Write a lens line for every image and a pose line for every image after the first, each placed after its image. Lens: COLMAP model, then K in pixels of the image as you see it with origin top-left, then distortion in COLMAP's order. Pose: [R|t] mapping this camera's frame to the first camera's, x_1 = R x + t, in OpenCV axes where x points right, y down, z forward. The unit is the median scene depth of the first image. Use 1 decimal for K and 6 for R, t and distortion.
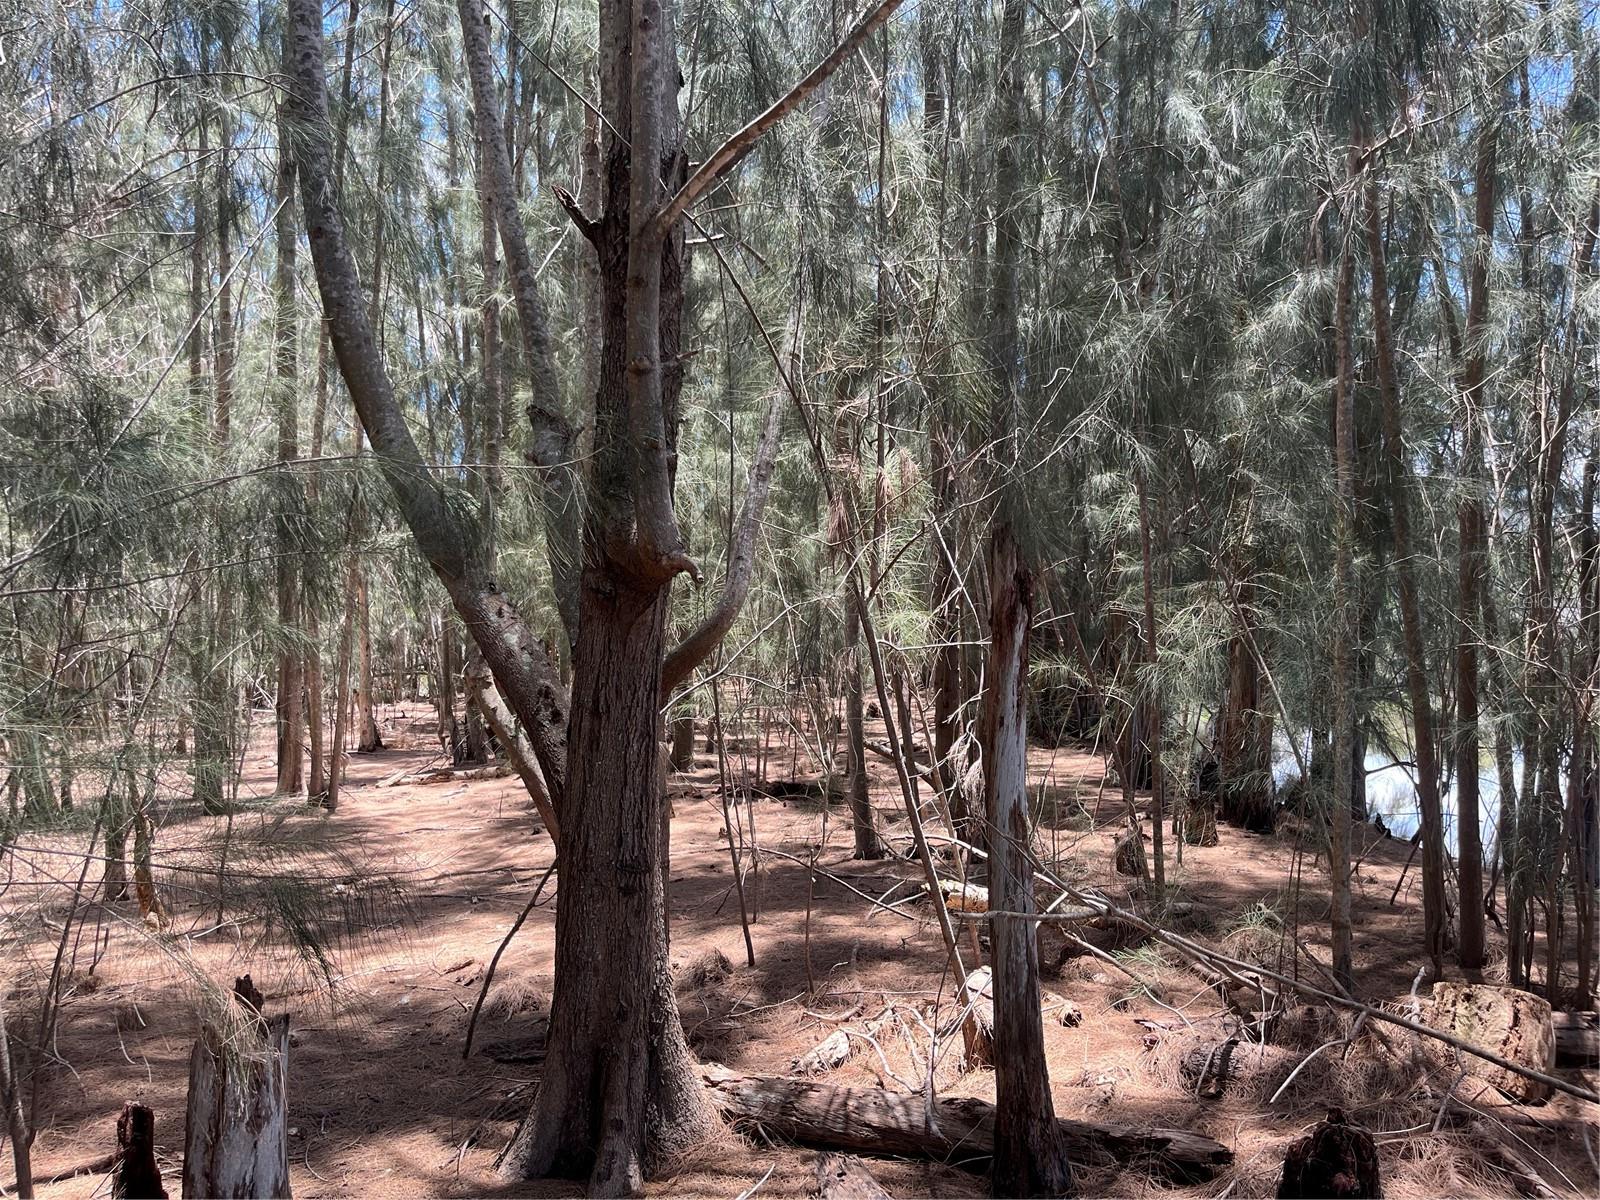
lens RADIAL K [[1204.1, 0, 803.2], [0, 1204.1, 605.2], [0, 0, 1]] dist [-0.001686, 0.000226]
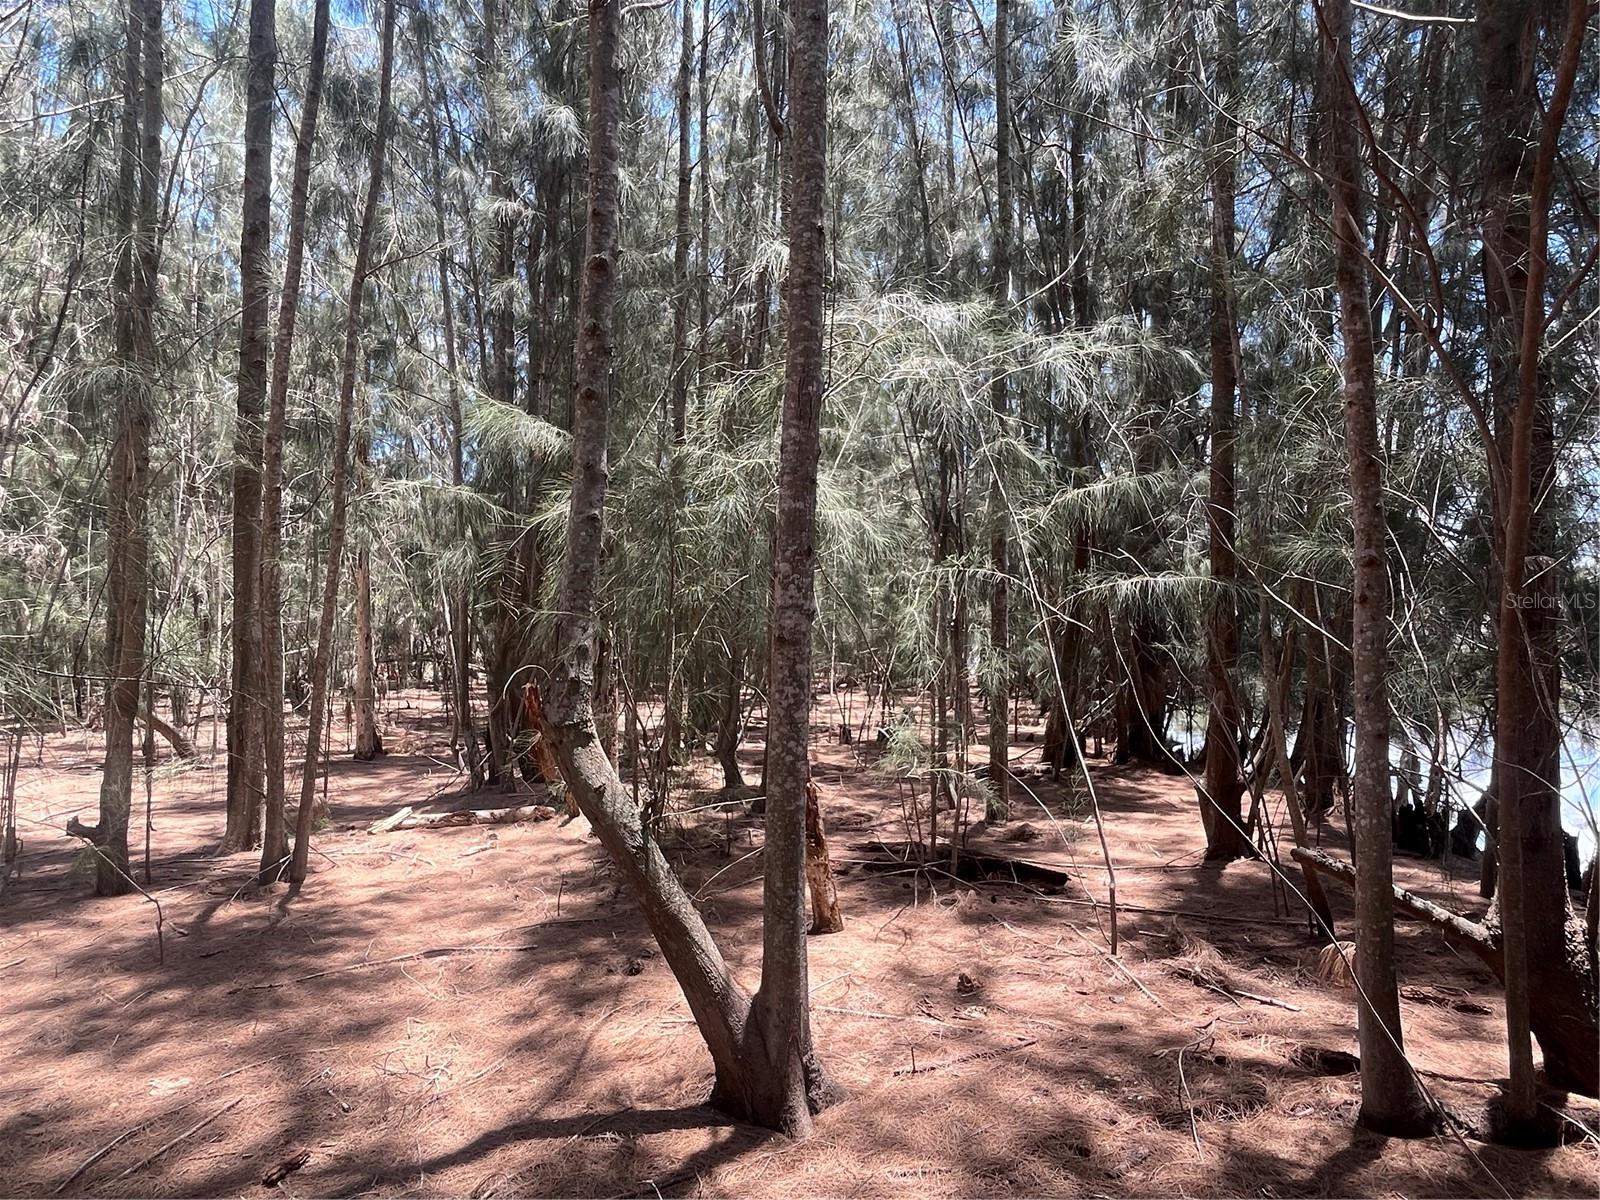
lens RADIAL K [[940.5, 0, 795.4], [0, 940.5, 593.2], [0, 0, 1]] dist [0.004021, 0.000296]
pose [[0.997454, 0.022661, 0.067614, -0.103646], [-0.021788, 0.999670, -0.013632, 0.005084], [-0.067901, 0.012124, 0.997618, 0.309598]]
